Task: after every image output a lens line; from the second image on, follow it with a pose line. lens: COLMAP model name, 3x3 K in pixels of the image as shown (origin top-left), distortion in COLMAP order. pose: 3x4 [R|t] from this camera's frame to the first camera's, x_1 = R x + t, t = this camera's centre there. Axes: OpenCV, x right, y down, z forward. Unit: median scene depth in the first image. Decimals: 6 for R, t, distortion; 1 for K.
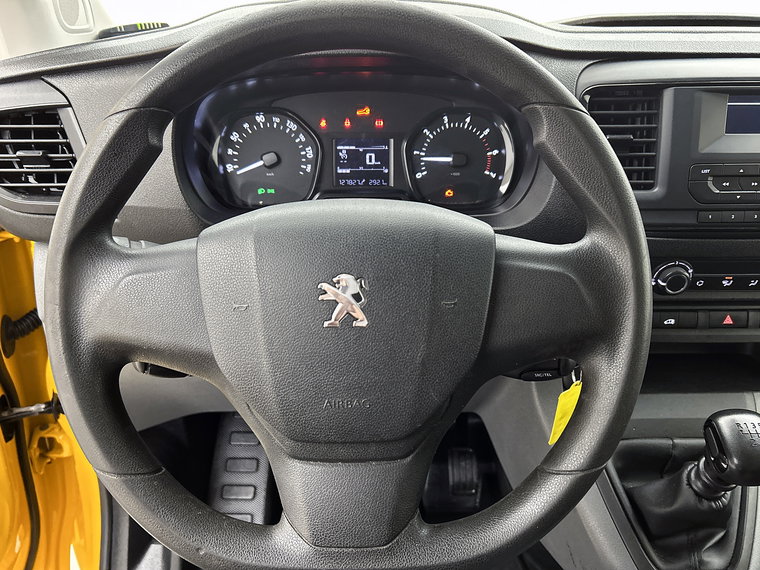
lens RADIAL K [[617.6, 0, 382.0], [0, 617.6, 287.1], [0, 0, 1]] dist [0.035906, -0.027183]
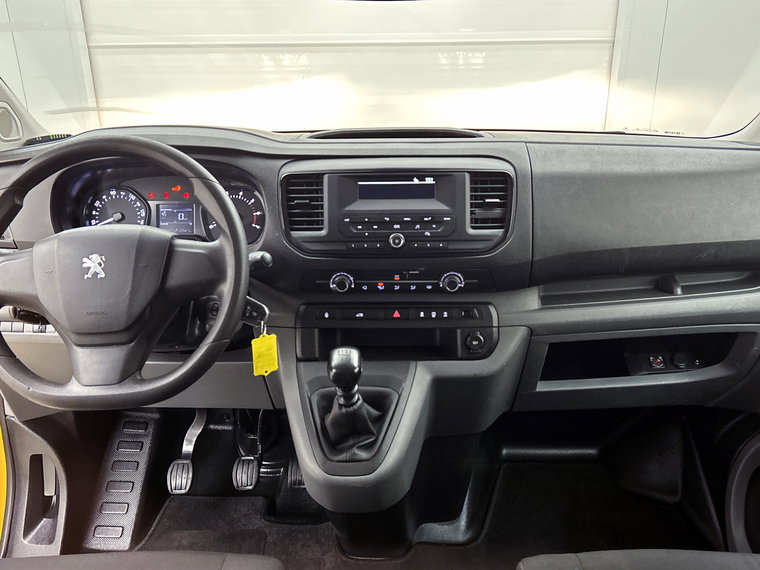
lens RADIAL K [[722.0, 0, 387.4], [0, 722.0, 286.6], [0, 0, 1]] dist [0.045245, 0.000000]
pose [[0.999700, -0.000114, -0.024506, 0.575651], [-0.003824, 0.987017, -0.160572, 0.278953], [0.024206, 0.160618, 0.986720, -0.838895]]
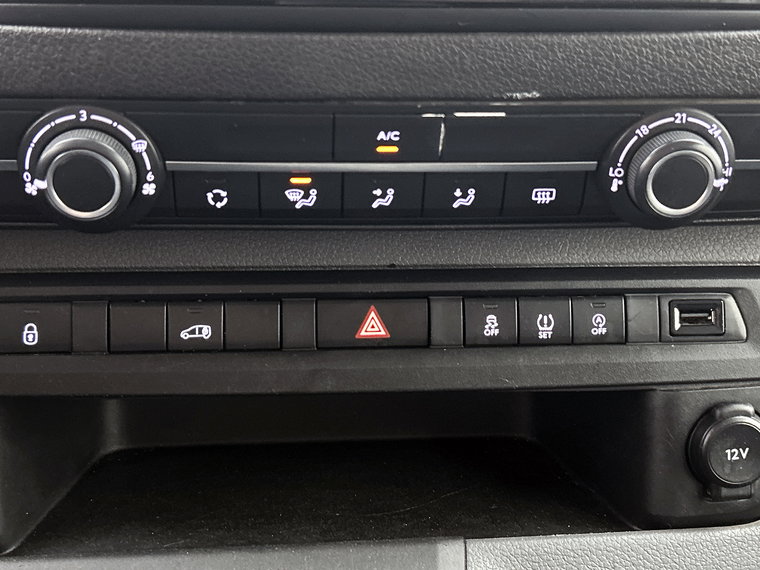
lens RADIAL K [[1042.7, 0, 380.4], [0, 1042.7, 289.4], [0, 0, 1]] dist [0.031537, 0.000000]
pose [[0.995751, -0.009246, 0.091618, 0.506694], [0.016846, 0.996446, -0.082527, 0.079413], [-0.090529, 0.083719, 0.992369, 0.433941]]
